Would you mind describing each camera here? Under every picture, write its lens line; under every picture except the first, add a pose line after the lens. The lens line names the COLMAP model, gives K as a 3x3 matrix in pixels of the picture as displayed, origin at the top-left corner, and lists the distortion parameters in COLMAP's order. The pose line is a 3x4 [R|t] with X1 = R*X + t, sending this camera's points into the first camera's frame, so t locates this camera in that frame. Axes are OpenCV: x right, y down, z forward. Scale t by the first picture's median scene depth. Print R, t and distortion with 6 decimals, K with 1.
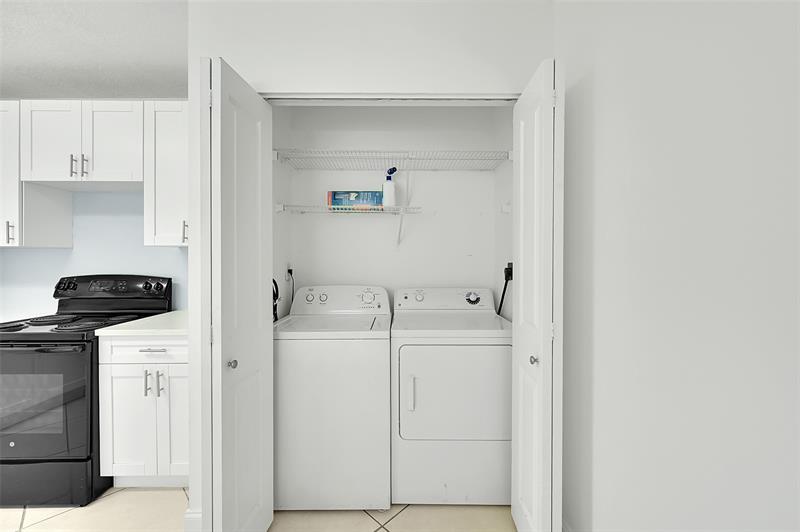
lens RADIAL K [[314.3, 0, 366.1], [0, 314.3, 261.8], [0, 0, 1]] dist [0.013772, 0.000036]
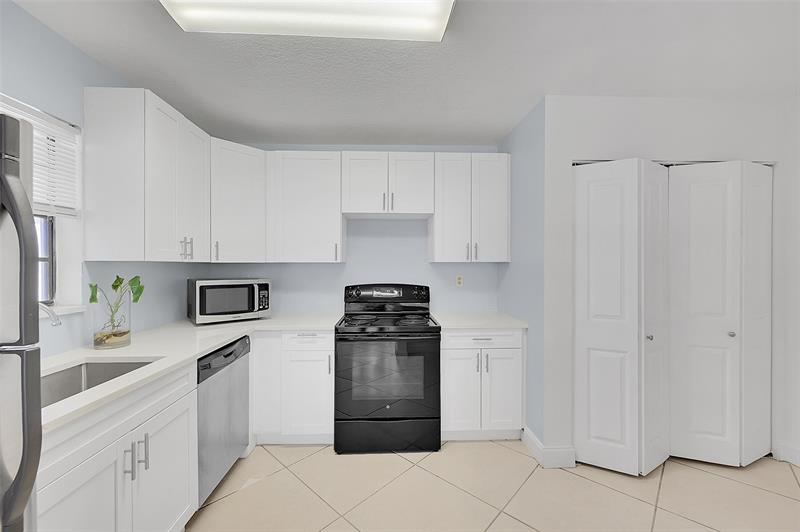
lens RADIAL K [[316.3, 0, 400.0], [0, 316.3, 266.0], [0, 0, 1]] dist [-0.000328, 0.000020]
pose [[0.998307, 0.002330, 0.058120, -0.939093], [-0.001523, 0.999902, -0.013922, -0.017002], [-0.058147, 0.013810, 0.998213, -0.309276]]
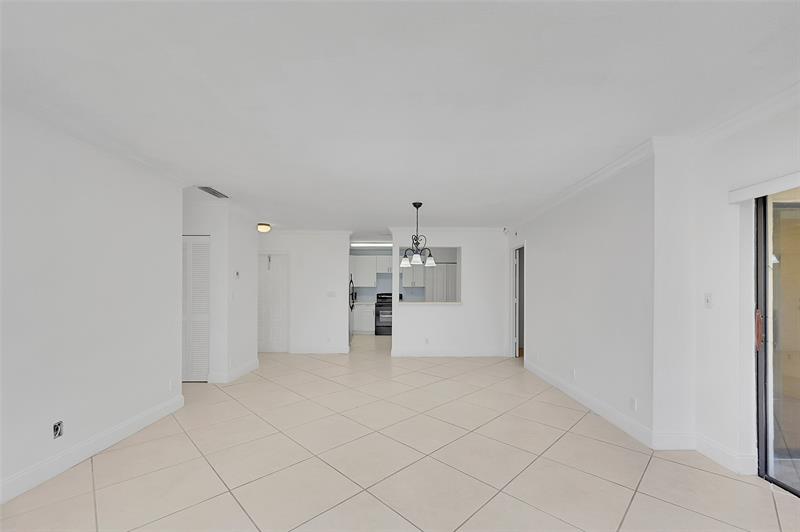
lens RADIAL K [[325.5, 0, 400.3], [0, 325.5, 285.7], [0, 0, 1]] dist [0.001023, 0.000189]
pose [[0.999893, 0.004964, 0.013739, -0.818849], [-0.004678, 0.999773, -0.020801, 0.030579], [-0.013839, 0.020735, 0.999689, -3.726659]]
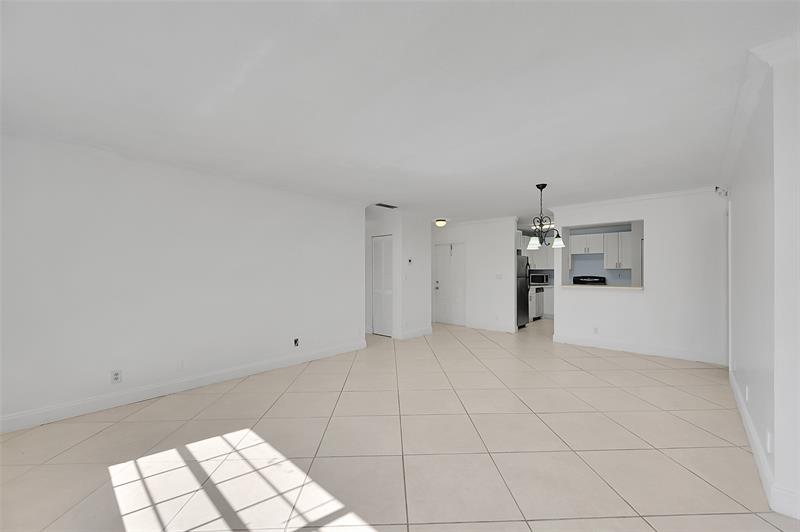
lens RADIAL K [[316.3, 0, 400.0], [0, 316.3, 266.0], [0, 0, 1]] dist [-0.000328, 0.000020]
pose [[0.742387, -0.010294, -0.669893, 0.046622], [-0.007816, 0.999681, -0.024023, 0.028411], [0.669926, 0.023071, 0.742069, -3.728312]]
